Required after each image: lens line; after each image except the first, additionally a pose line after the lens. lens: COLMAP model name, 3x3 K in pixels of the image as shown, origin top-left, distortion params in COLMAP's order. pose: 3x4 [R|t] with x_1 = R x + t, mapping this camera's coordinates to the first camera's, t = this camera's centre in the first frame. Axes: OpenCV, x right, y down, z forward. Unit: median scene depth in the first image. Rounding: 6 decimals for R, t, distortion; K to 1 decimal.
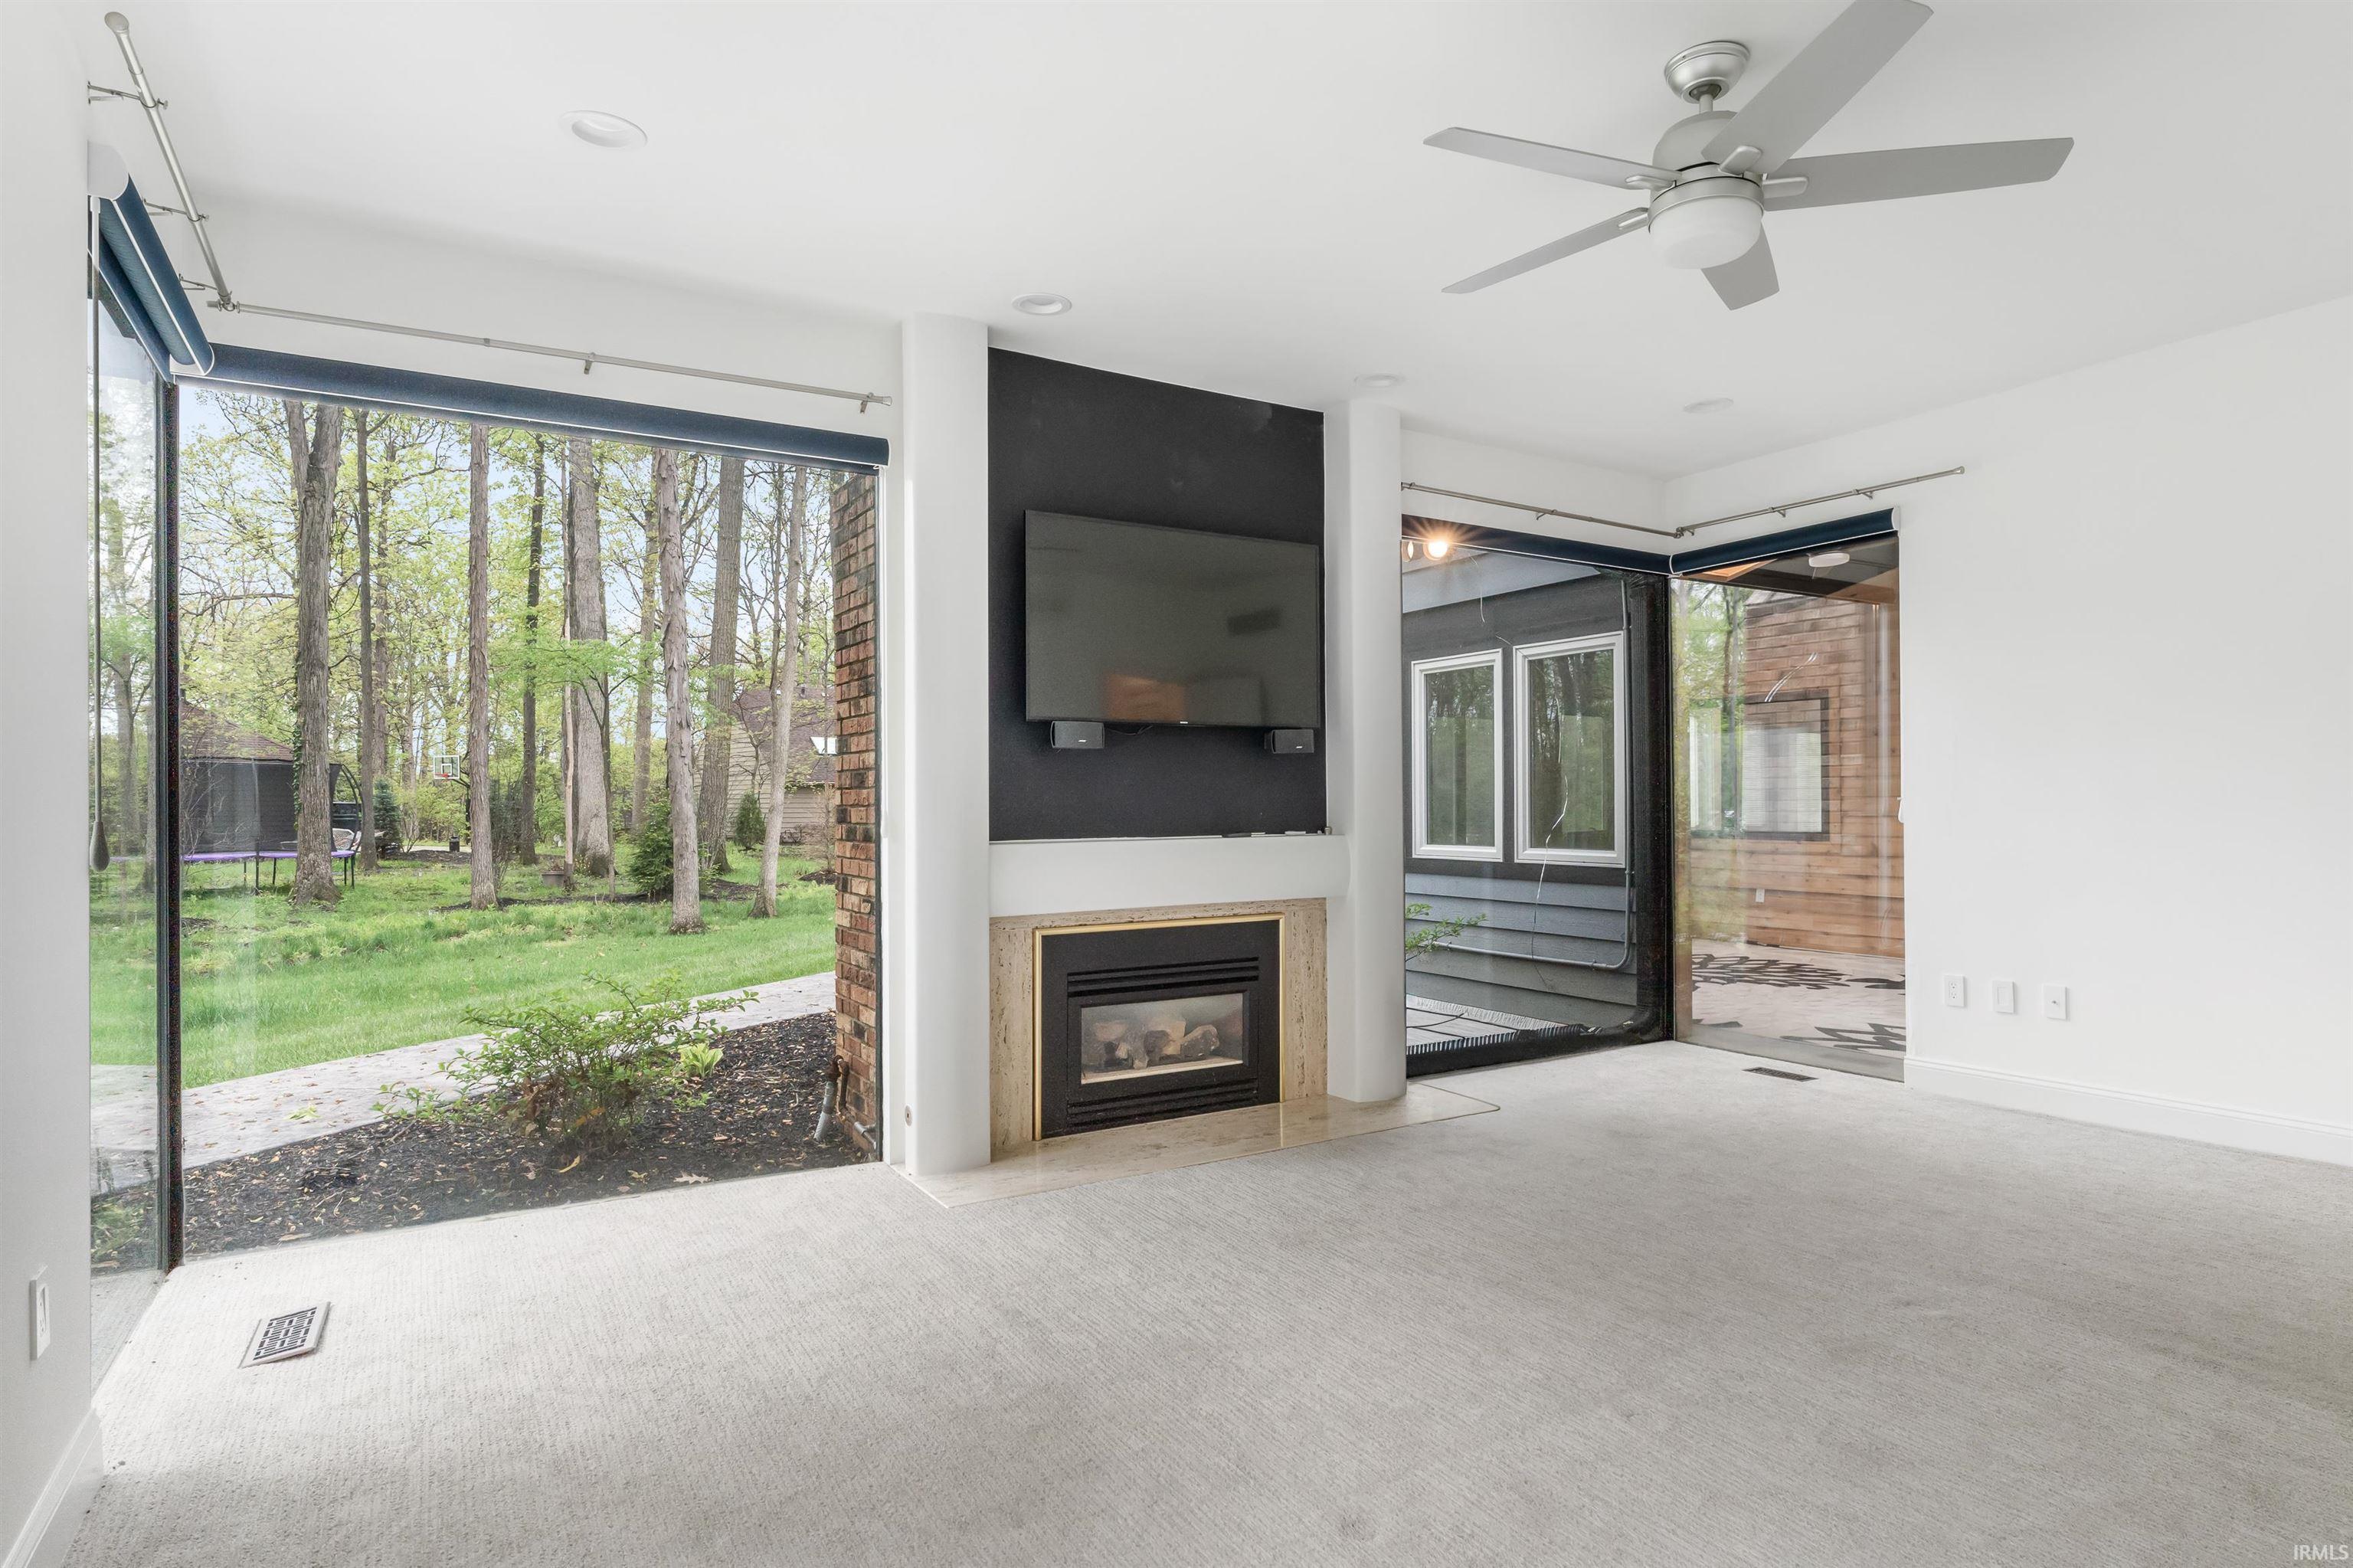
lens RADIAL K [[1290.7, 0, 1176.5], [0, 1290.7, 784.0], [0, 0, 1]] dist [0.001924, 0.000108]
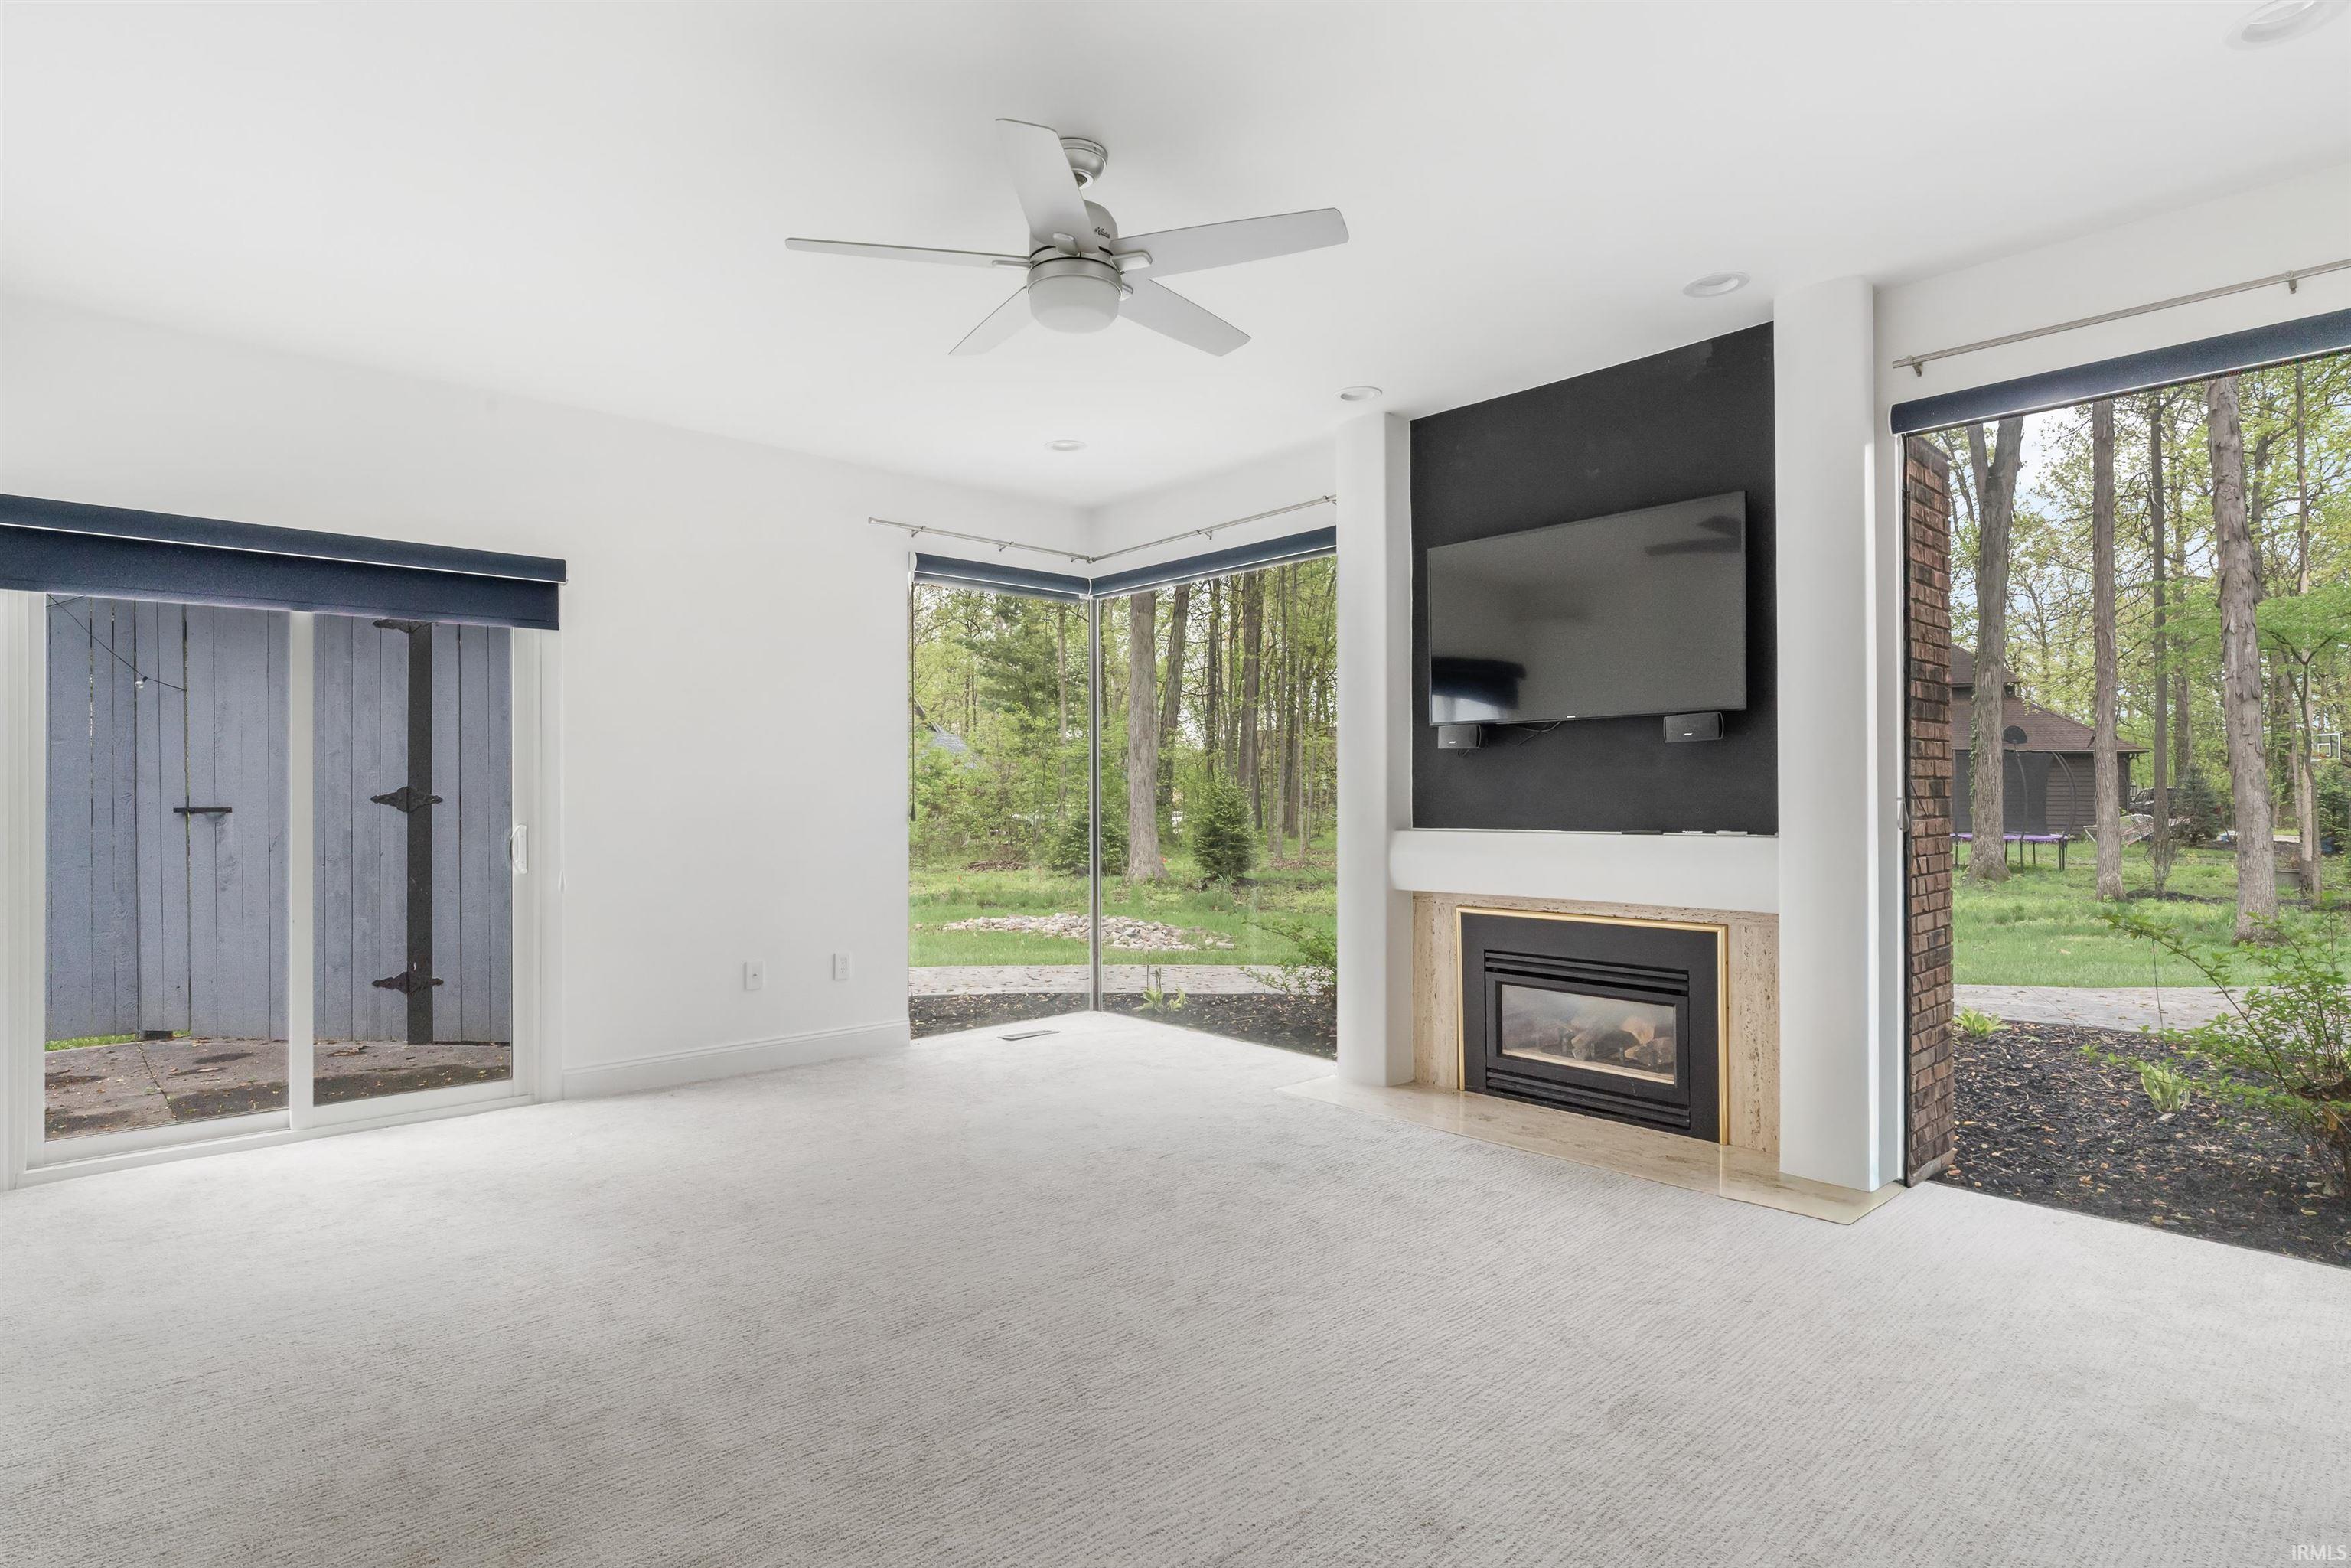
lens RADIAL K [[1192.8, 0, 1175.5], [0, 1192.8, 784.0], [0, 0, 1]] dist [-0.002705, -0.000356]
pose [[0.205477, -0.005060, -0.978649, 0.810006], [0.015630, 0.999876, -0.001888, 0.000934], [0.978537, -0.014909, 0.205530, 0.491073]]
